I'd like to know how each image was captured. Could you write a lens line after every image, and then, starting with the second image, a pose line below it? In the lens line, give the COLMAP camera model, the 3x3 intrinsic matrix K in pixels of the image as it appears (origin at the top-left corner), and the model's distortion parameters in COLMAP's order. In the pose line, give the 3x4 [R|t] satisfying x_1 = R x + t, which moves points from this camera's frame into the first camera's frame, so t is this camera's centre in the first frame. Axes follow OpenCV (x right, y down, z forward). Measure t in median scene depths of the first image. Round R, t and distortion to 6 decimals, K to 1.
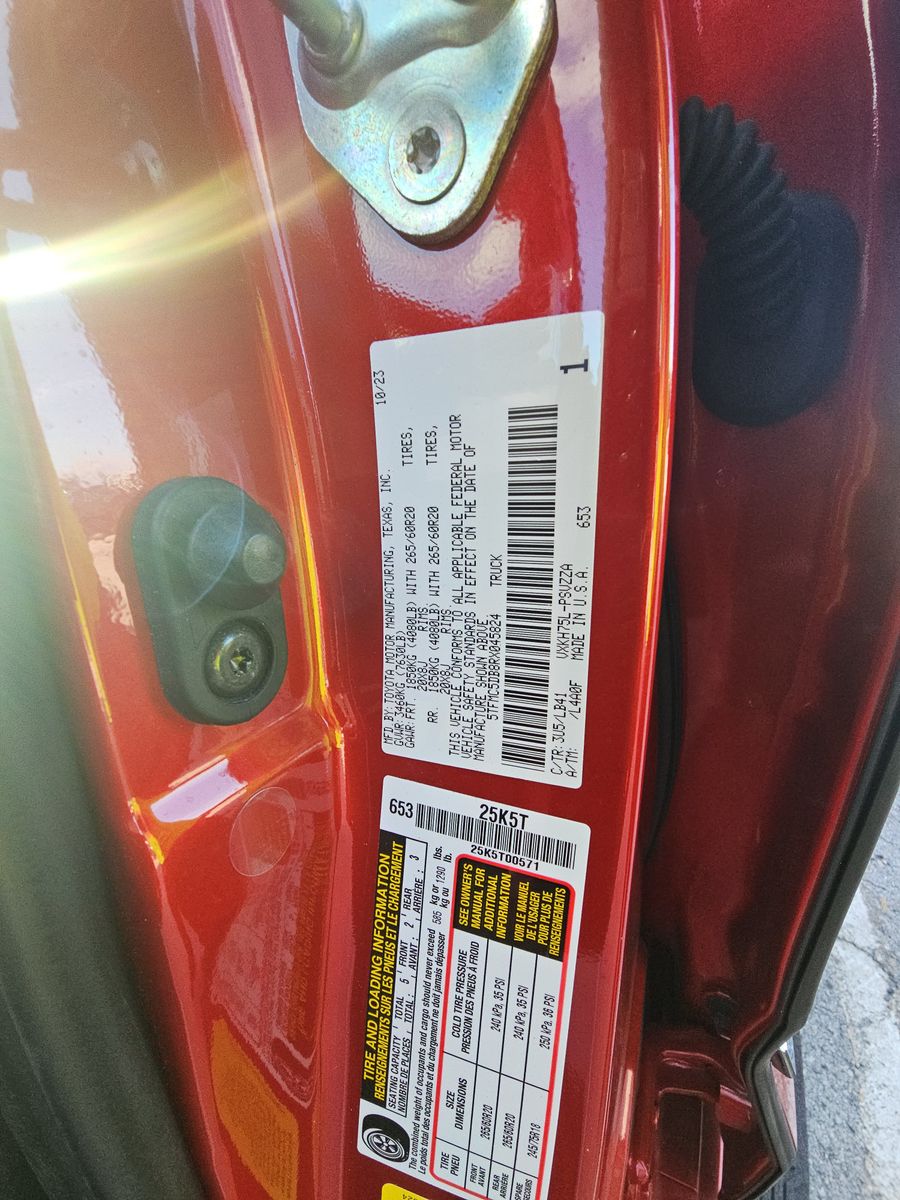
lens RADIAL K [[487.5, 0, 448.5], [0, 487.5, 598.1], [0, 0, 1]] dist [0.006812, -0.002575]
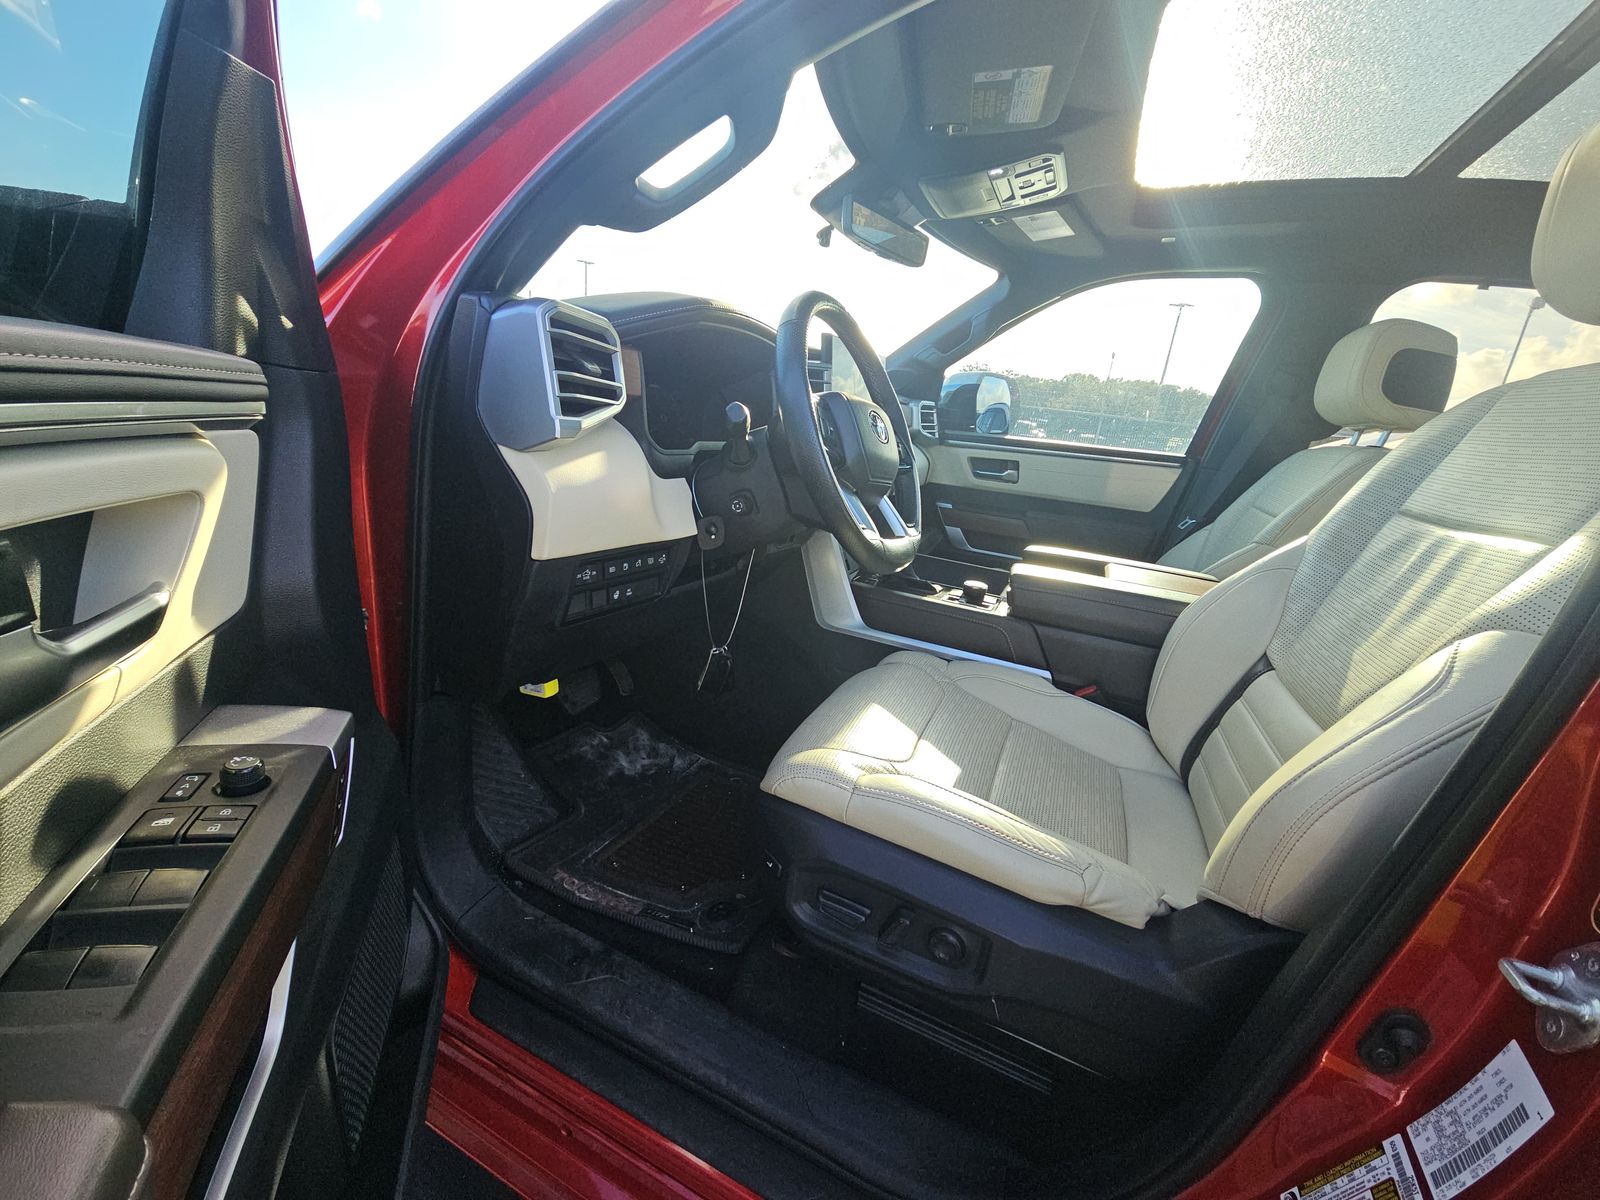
lens RADIAL K [[650.1, 0, 798.7], [0, 650.1, 596.7], [0, 0, 1]] dist [0.006812, -0.002575]
pose [[-0.083055, 0.398147, -0.913554, 2.279919], [-0.460792, 0.797492, 0.389457, -1.876354], [0.883613, 0.453305, 0.117227, -3.685347]]
